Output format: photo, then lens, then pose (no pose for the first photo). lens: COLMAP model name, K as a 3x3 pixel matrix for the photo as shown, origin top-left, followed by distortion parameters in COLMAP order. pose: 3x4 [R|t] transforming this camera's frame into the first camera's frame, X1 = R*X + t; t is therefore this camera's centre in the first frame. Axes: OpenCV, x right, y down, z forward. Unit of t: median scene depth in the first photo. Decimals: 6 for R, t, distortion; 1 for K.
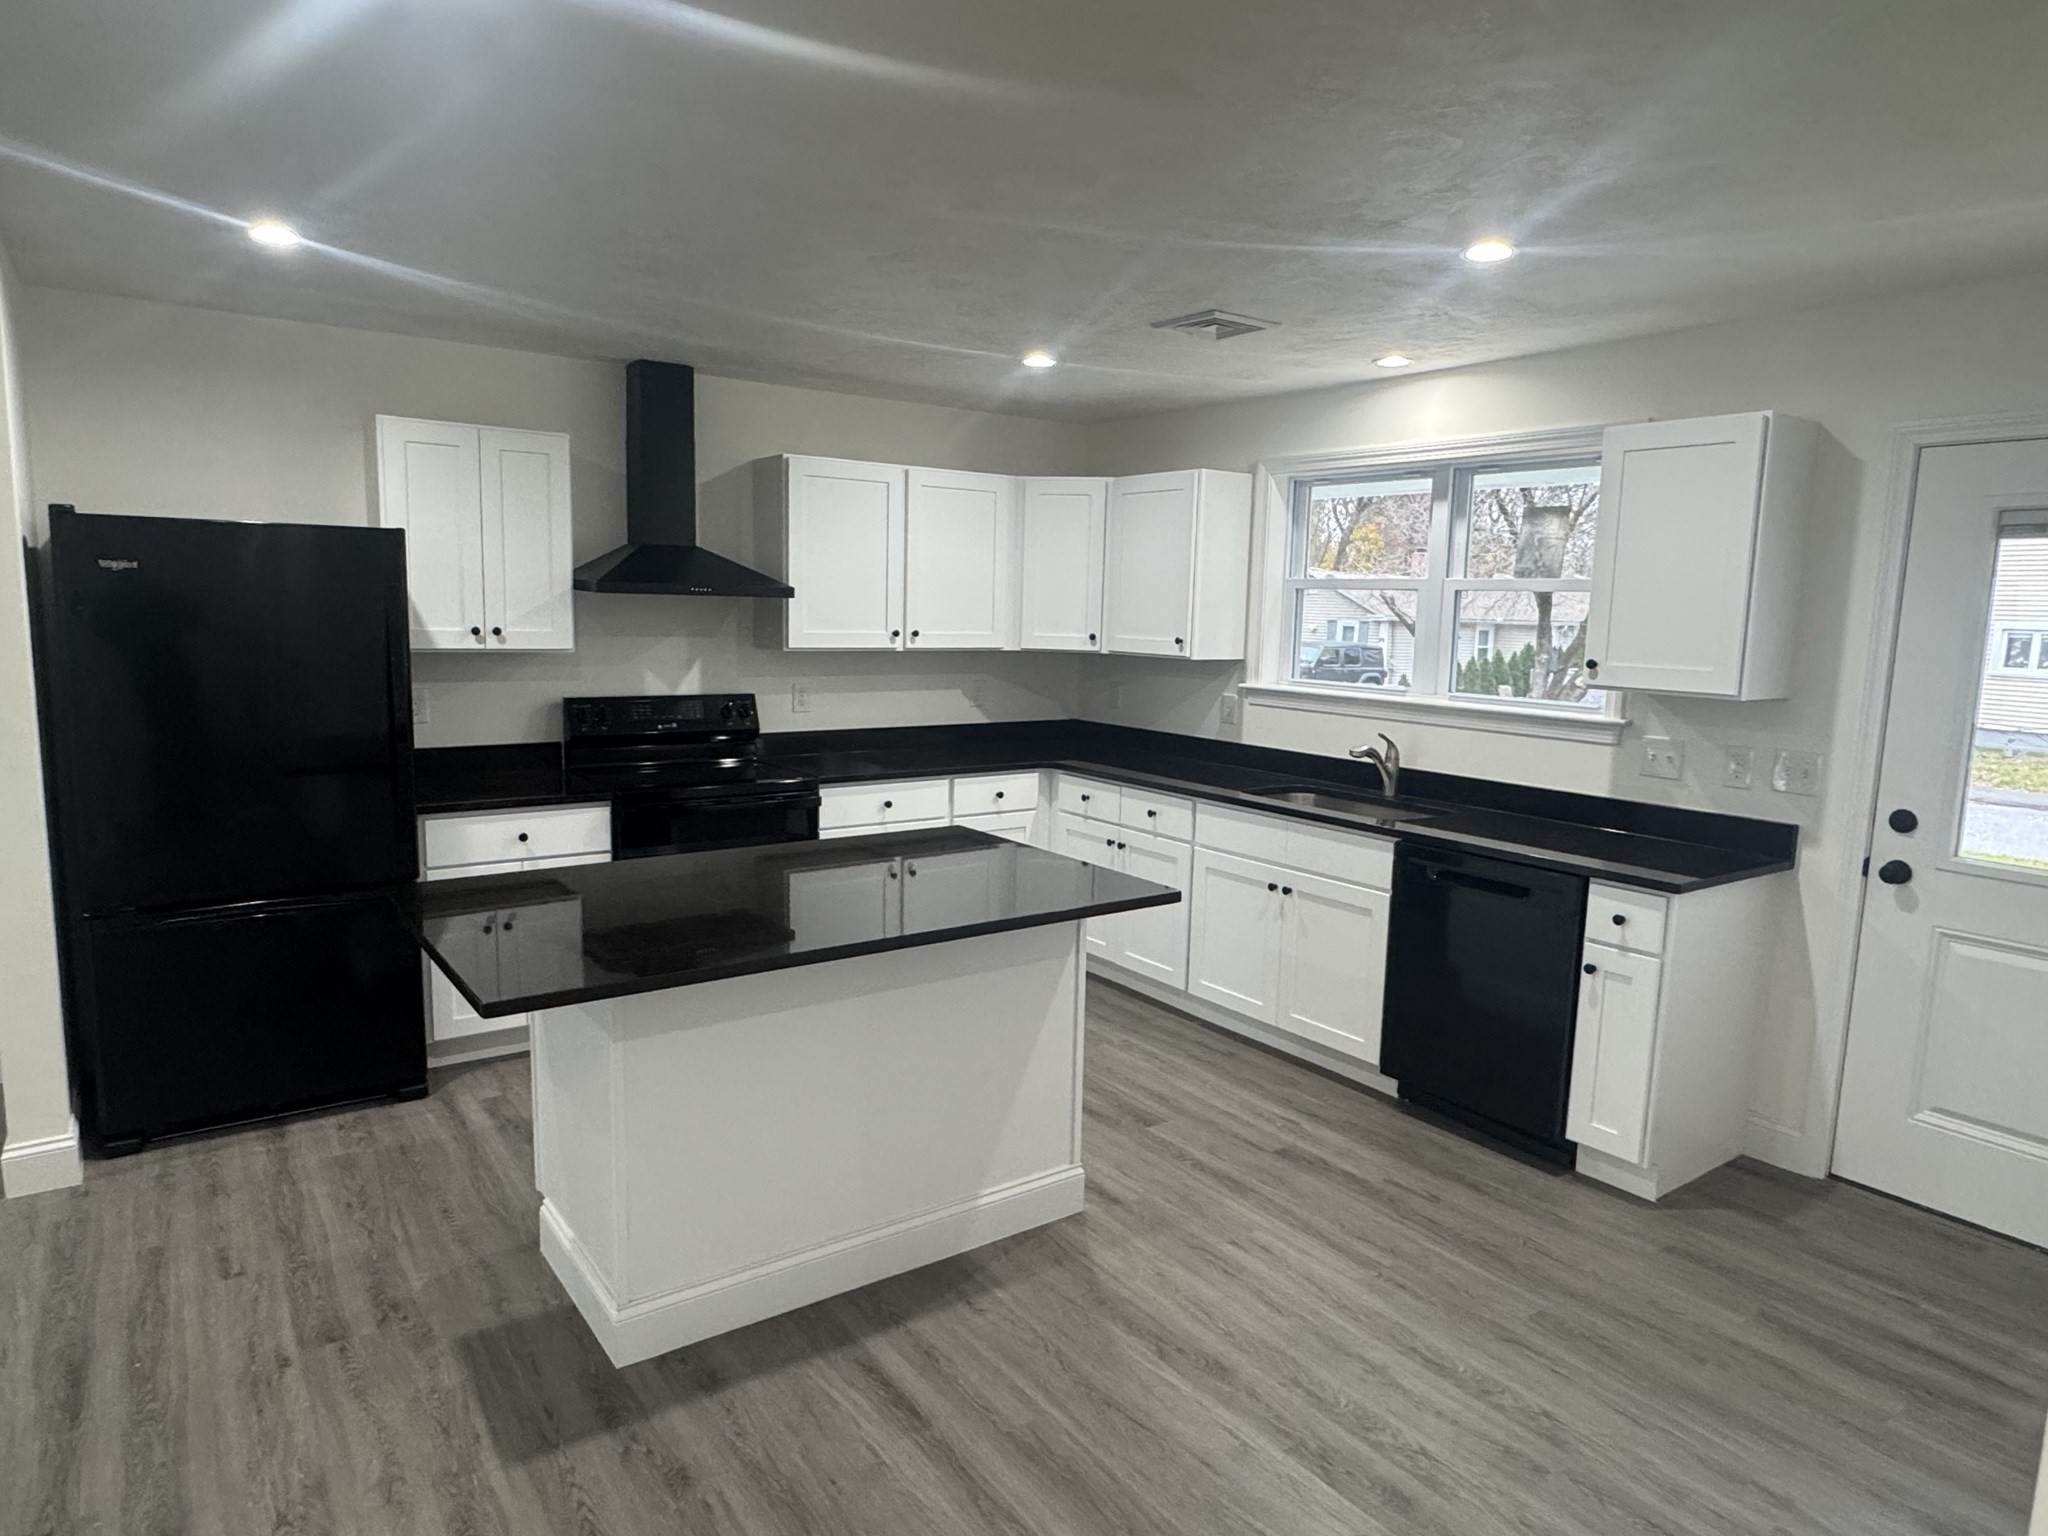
lens RADIAL K [[1238.0, 0, 1013.1], [0, 1238.0, 768.6], [0, 0, 1]] dist [-0.001432, -0.001114]
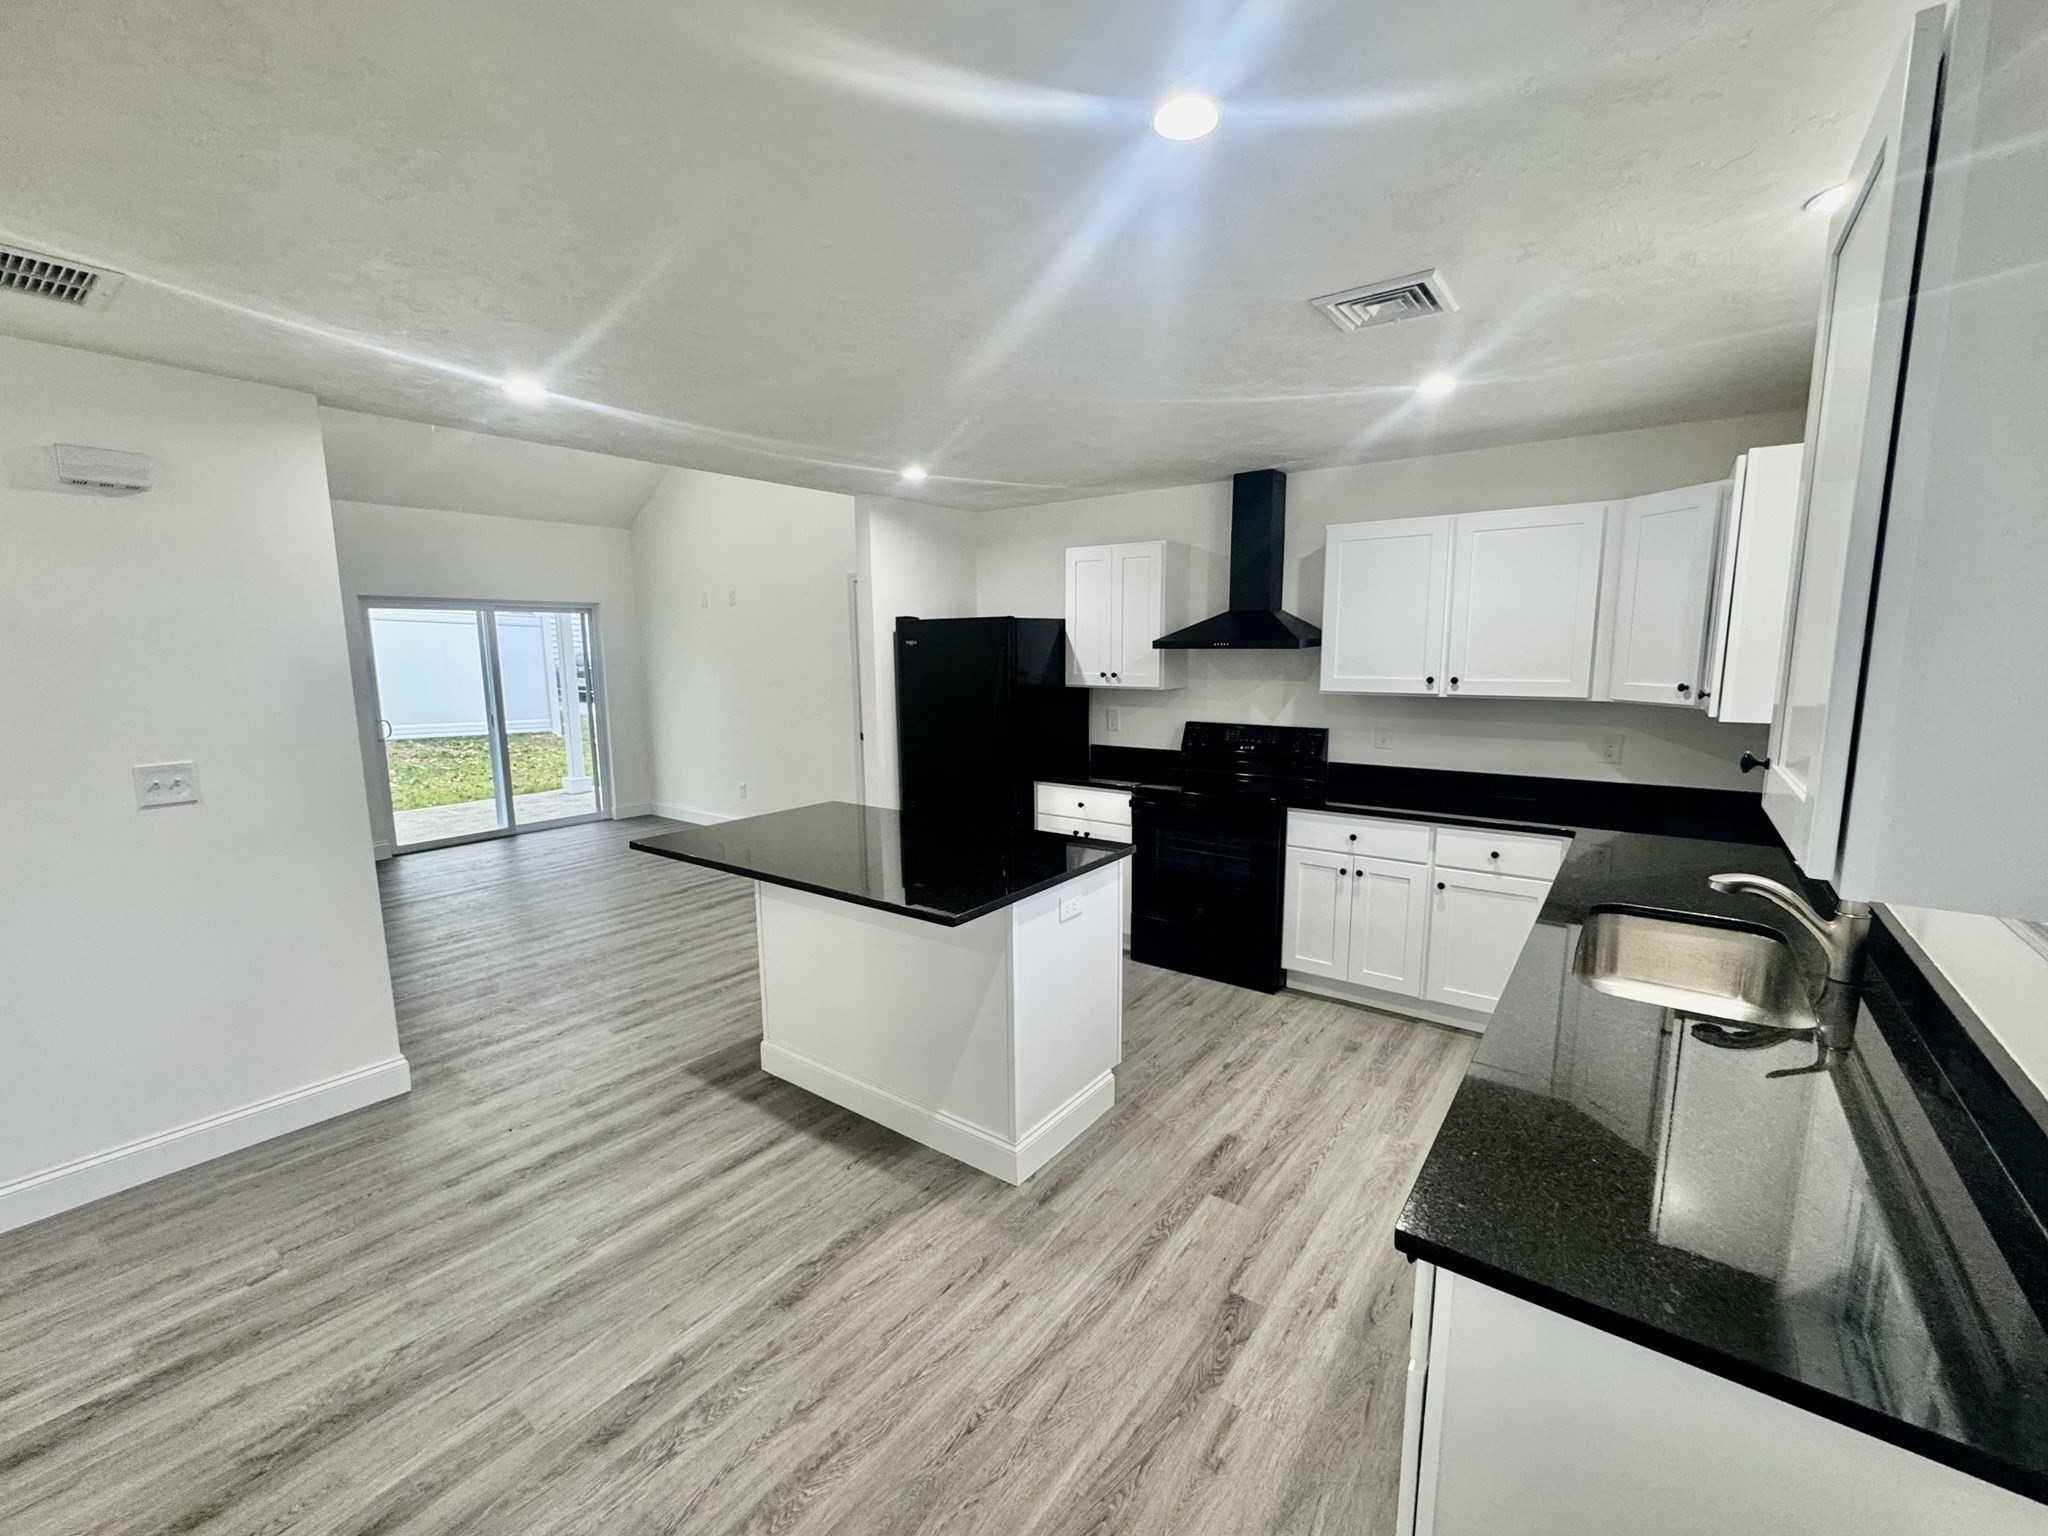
lens RADIAL K [[844.6, 0, 1021.7], [0, 844.6, 768.3], [0, 0, 1]] dist [0.000310, 0.000150]
pose [[0.312641, 0.112997, -0.943127, 0.656064], [-0.109538, 0.990564, 0.082369, -0.078818], [0.943534, 0.077556, 0.322068, 0.631114]]
